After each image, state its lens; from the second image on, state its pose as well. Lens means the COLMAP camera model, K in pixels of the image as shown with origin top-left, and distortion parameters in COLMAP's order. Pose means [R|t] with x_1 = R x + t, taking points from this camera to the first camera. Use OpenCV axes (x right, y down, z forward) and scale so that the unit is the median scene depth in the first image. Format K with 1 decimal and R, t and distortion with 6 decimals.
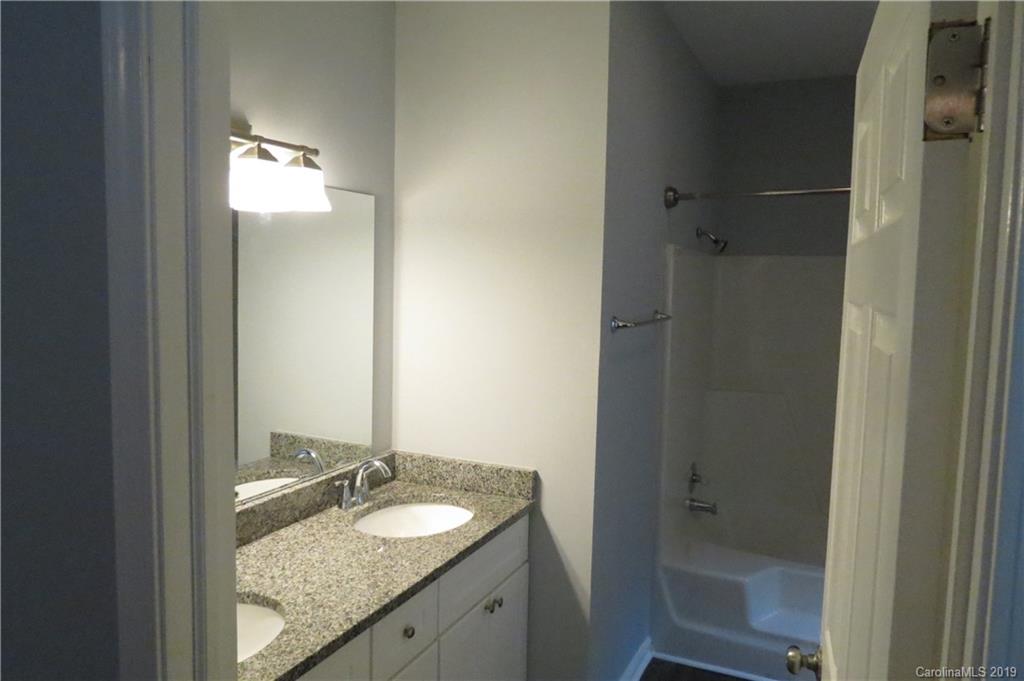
lens RADIAL K [[713.3, 0, 512.0], [0, 713.3, 340.5], [0, 0, 1]] dist [0.004023, 0.001365]
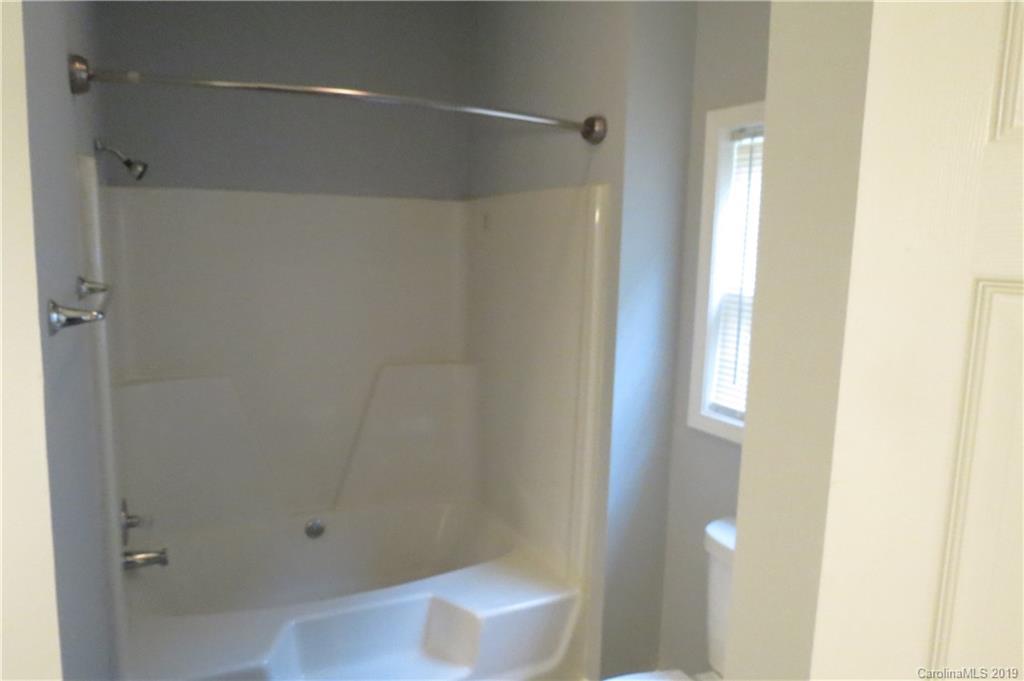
lens RADIAL K [[713.3, 0, 512.0], [0, 713.3, 340.5], [0, 0, 1]] dist [0.004023, 0.001365]
pose [[0.621499, -0.110000, 0.775654, -0.021432], [0.048703, 0.993603, 0.101885, -0.027146], [-0.781900, -0.025544, 0.622881, 0.315370]]
